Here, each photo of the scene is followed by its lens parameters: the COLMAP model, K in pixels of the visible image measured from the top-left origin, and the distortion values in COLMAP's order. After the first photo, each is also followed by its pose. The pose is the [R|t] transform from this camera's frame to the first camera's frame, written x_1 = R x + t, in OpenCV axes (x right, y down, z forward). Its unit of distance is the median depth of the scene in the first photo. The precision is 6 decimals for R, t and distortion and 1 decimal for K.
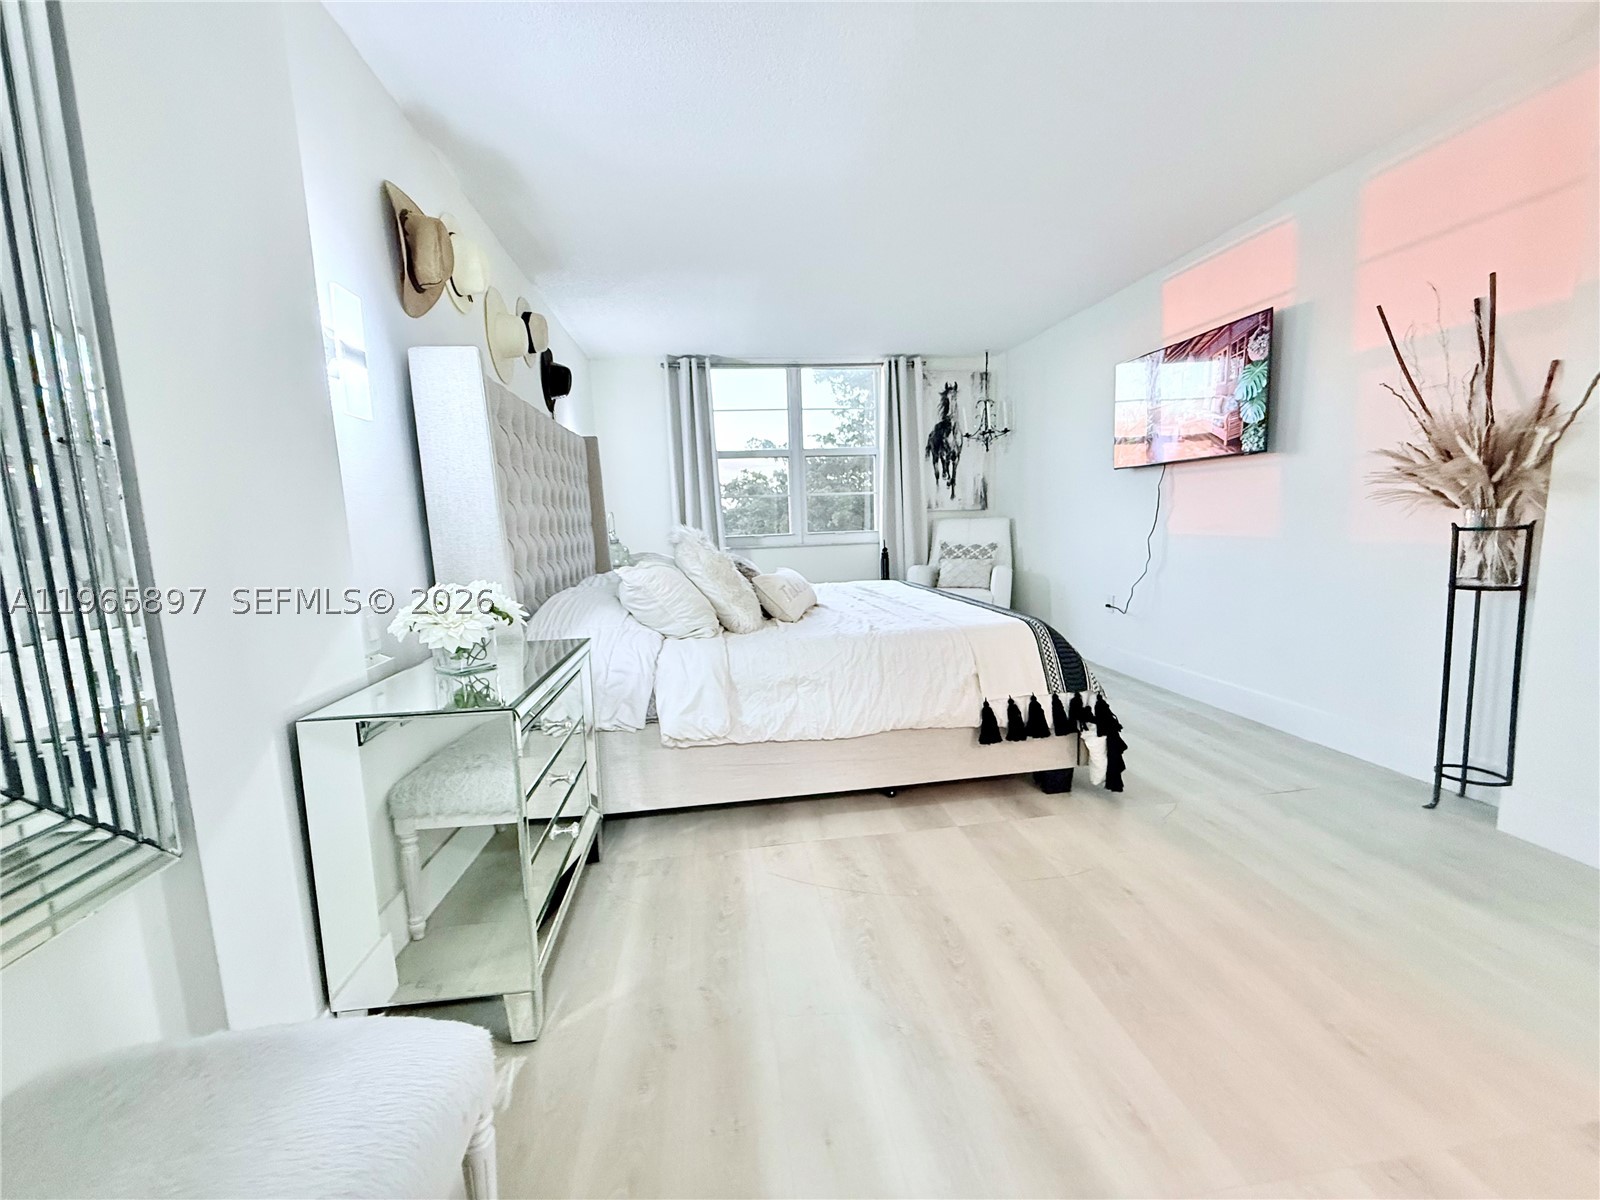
lens RADIAL K [[639.3, 0, 801.6], [0, 639.3, 597.5], [0, 0, 1]] dist [0.002100, 0.000067]
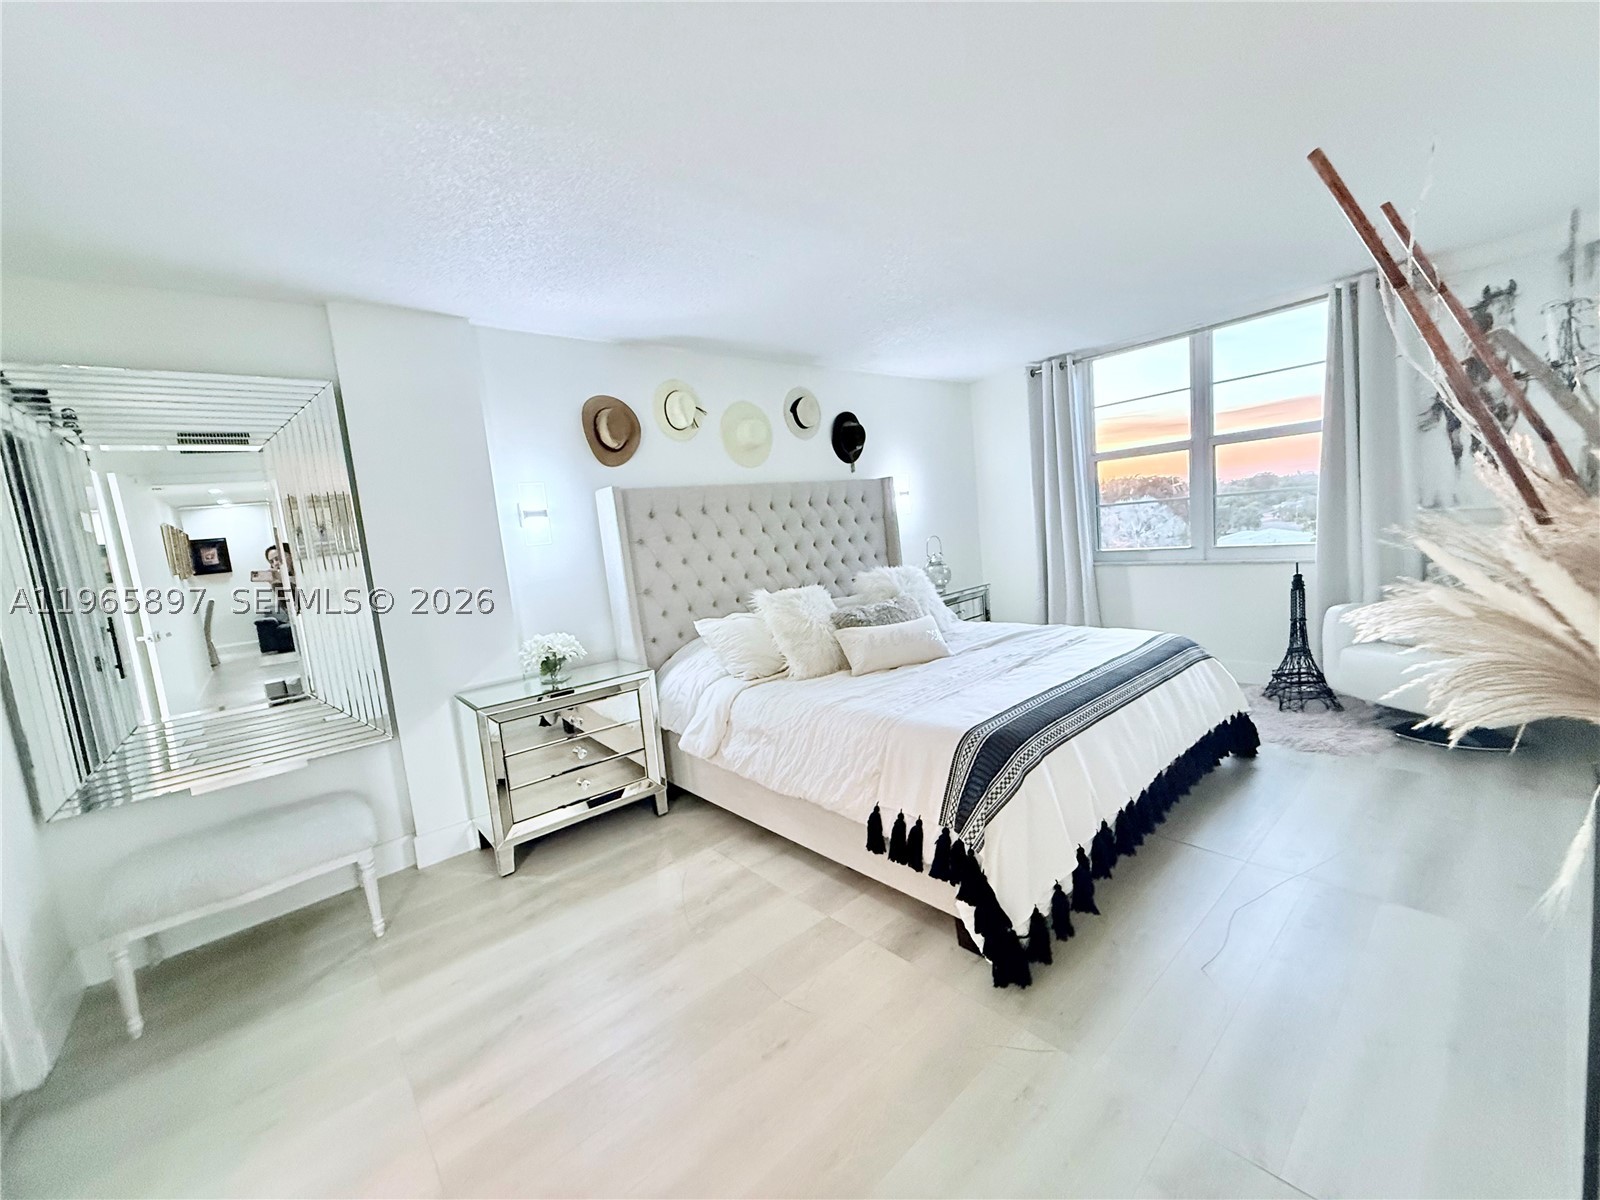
lens RADIAL K [[639.3, 0, 803.2], [0, 639.3, 598.7], [0, 0, 1]] dist [0.002100, 0.000067]
pose [[0.548724, 0.081209, -0.832050, 0.964280], [-0.030914, 0.996561, 0.076878, -0.200745], [0.835432, -0.016463, 0.549348, 0.406804]]
